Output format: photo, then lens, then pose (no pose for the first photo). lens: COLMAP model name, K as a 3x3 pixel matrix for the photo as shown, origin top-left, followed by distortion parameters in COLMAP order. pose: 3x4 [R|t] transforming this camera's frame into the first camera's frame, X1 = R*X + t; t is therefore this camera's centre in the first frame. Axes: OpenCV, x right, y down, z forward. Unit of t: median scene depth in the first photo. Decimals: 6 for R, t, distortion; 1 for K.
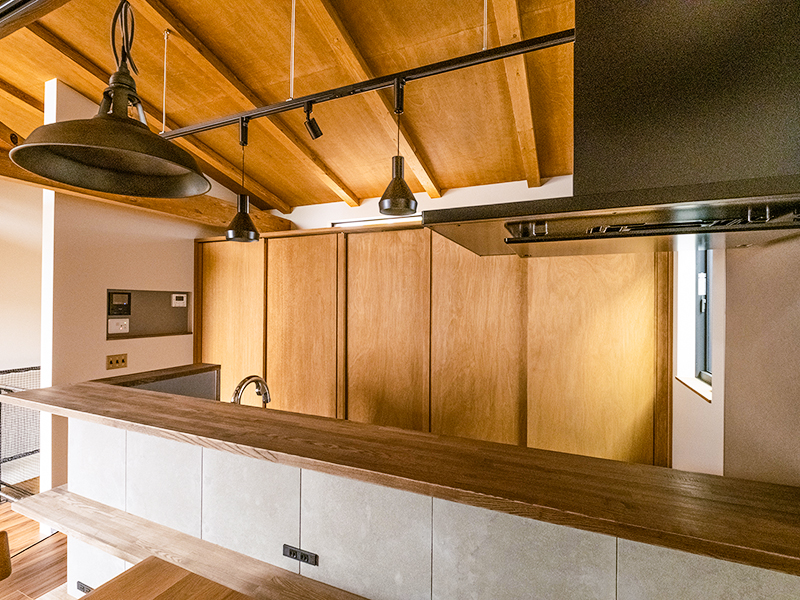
lens RADIAL K [[383.5, 0, 401.6], [0, 383.5, 300.3], [0, 0, 1]] dist [-0.000332, -0.004510]
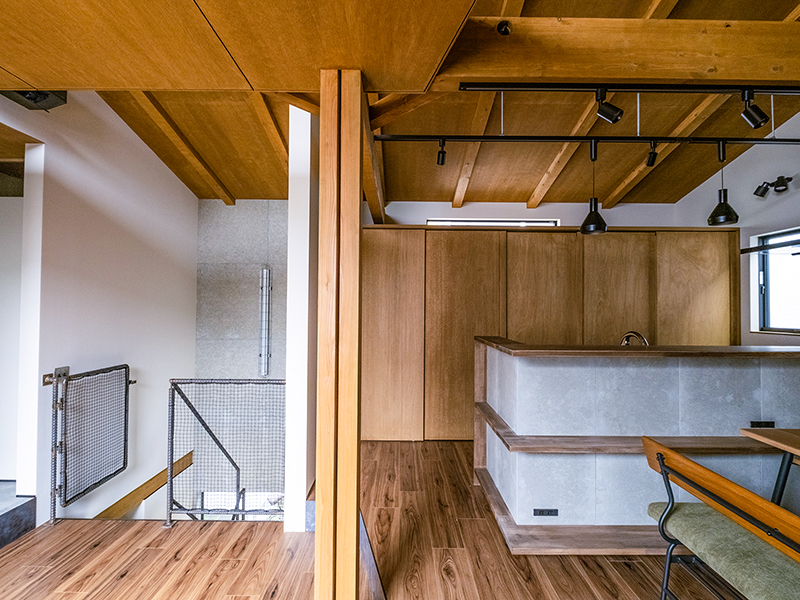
lens RADIAL K [[383.5, 0, 401.6], [0, 383.5, 300.3], [0, 0, 1]] dist [-0.000332, -0.004510]
pose [[0.915702, 0.008301, 0.401772, -1.077632], [-0.004100, 0.999928, -0.011317, 0.065474], [-0.401837, 0.008716, 0.915670, 0.044259]]
